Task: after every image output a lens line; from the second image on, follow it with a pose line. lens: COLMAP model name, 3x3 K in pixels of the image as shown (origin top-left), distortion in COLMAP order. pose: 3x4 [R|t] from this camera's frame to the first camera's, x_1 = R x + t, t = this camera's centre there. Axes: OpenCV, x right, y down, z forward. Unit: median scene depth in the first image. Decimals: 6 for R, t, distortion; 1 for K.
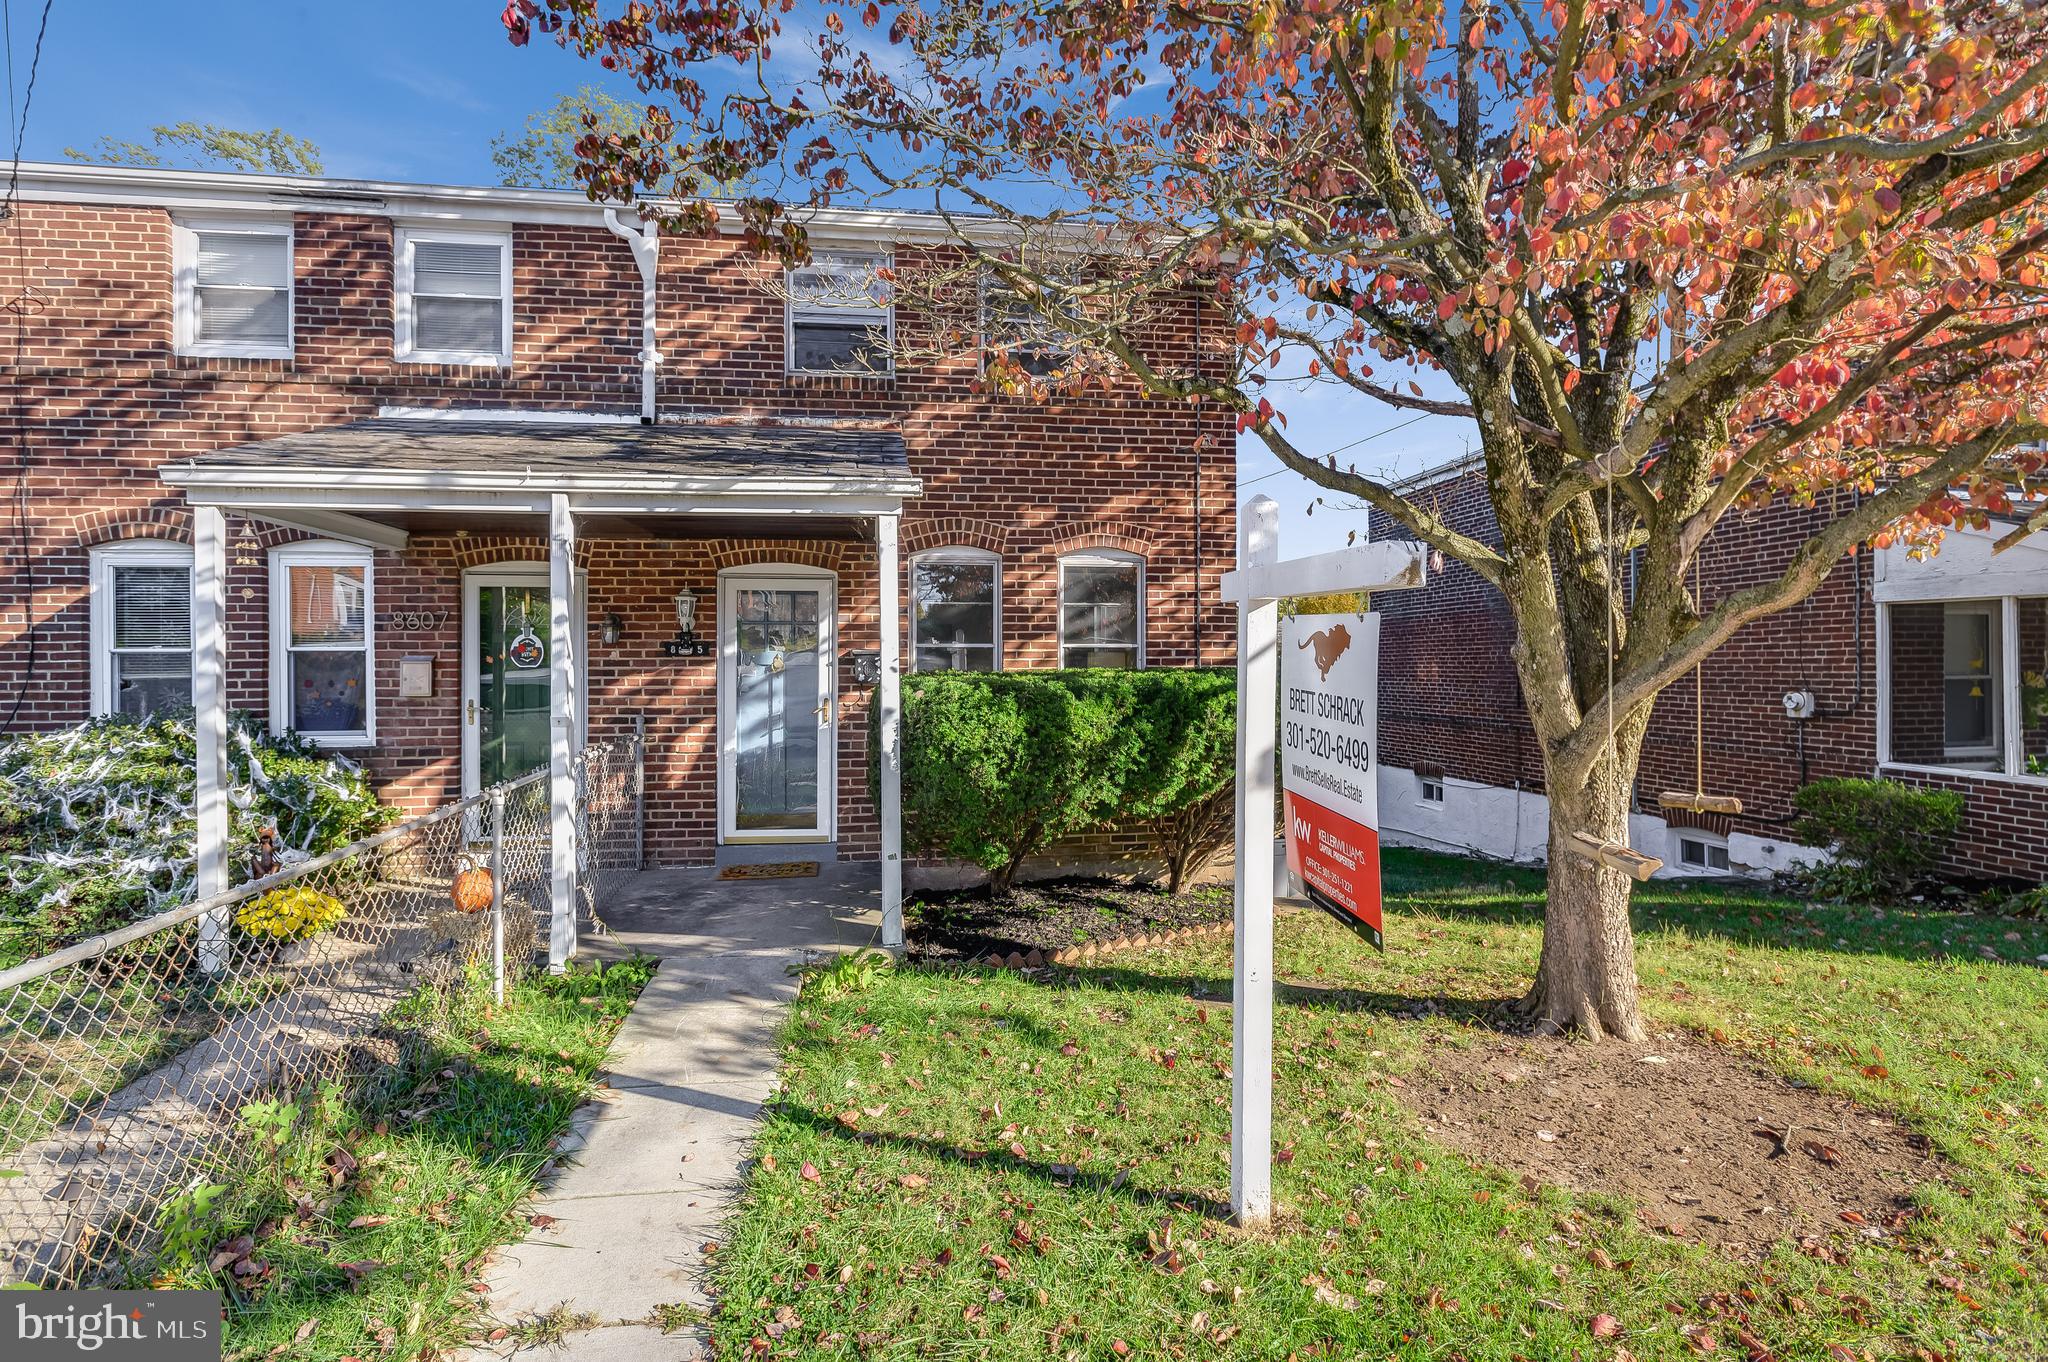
lens RADIAL K [[985.9, 0, 1026.1], [0, 985.9, 627.4], [0, 0, 1]] dist [0.000648, 0.000310]
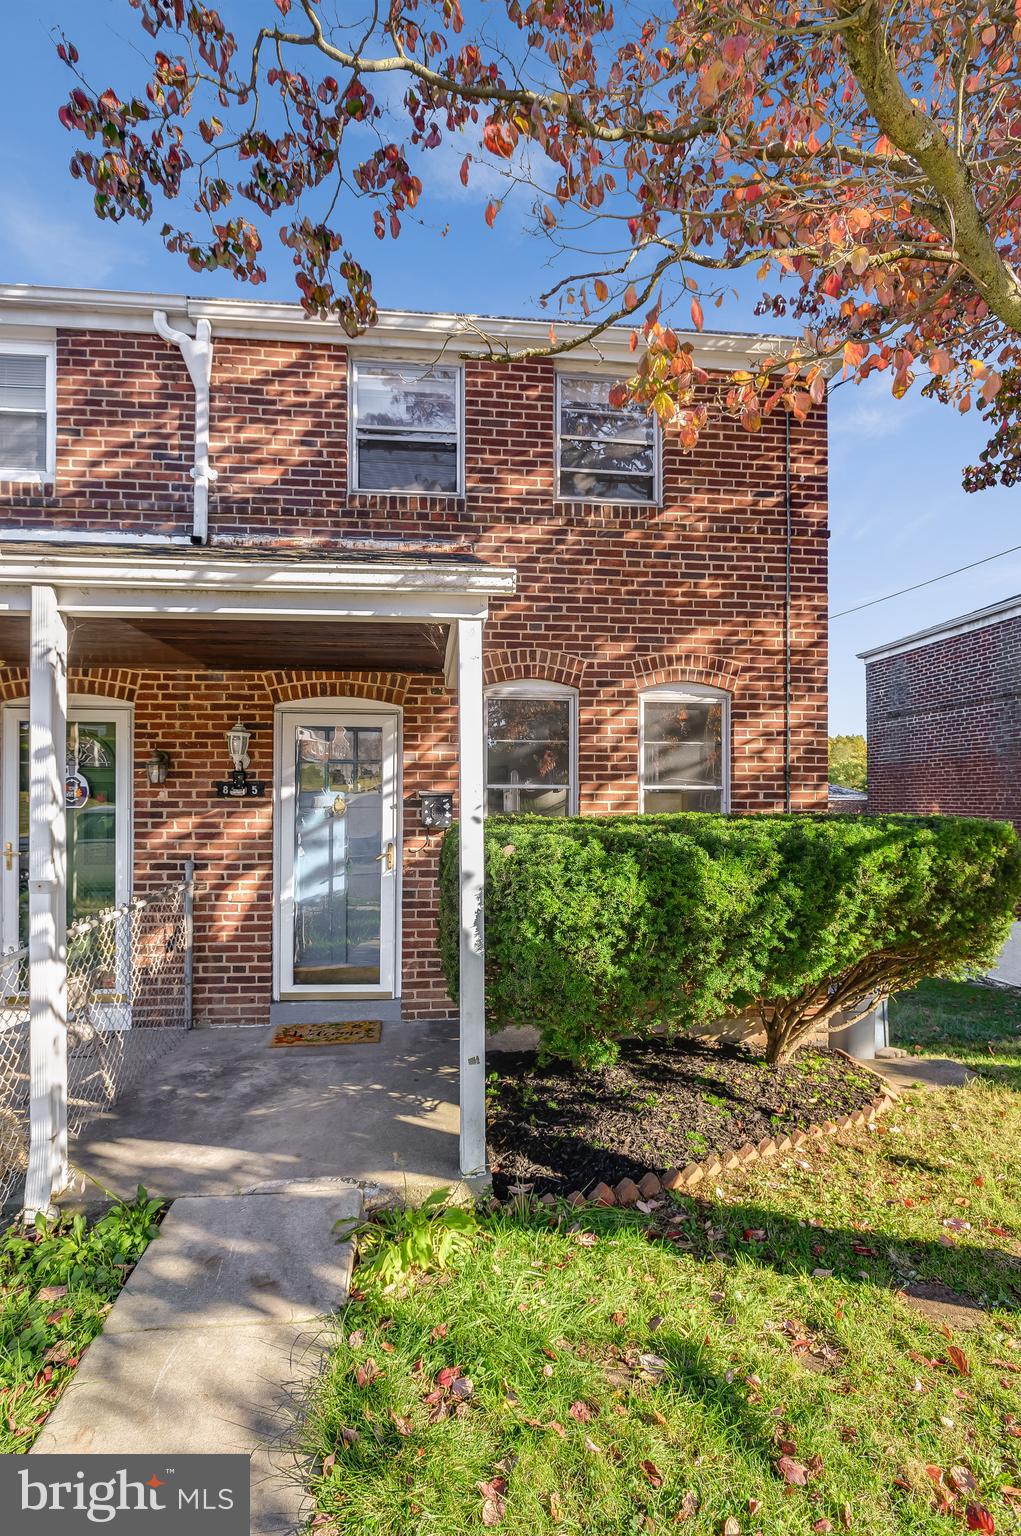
lens RADIAL K [[745.0, 0, 510.5], [0, 745.0, 768.0], [0, 0, 1]] dist [-0.000820, -0.000434]
pose [[0.999183, 0.003623, -0.040244, -0.063808], [-0.003784, 0.999985, -0.003921, 0.003694], [0.040229, 0.004070, 0.999182, 0.314549]]
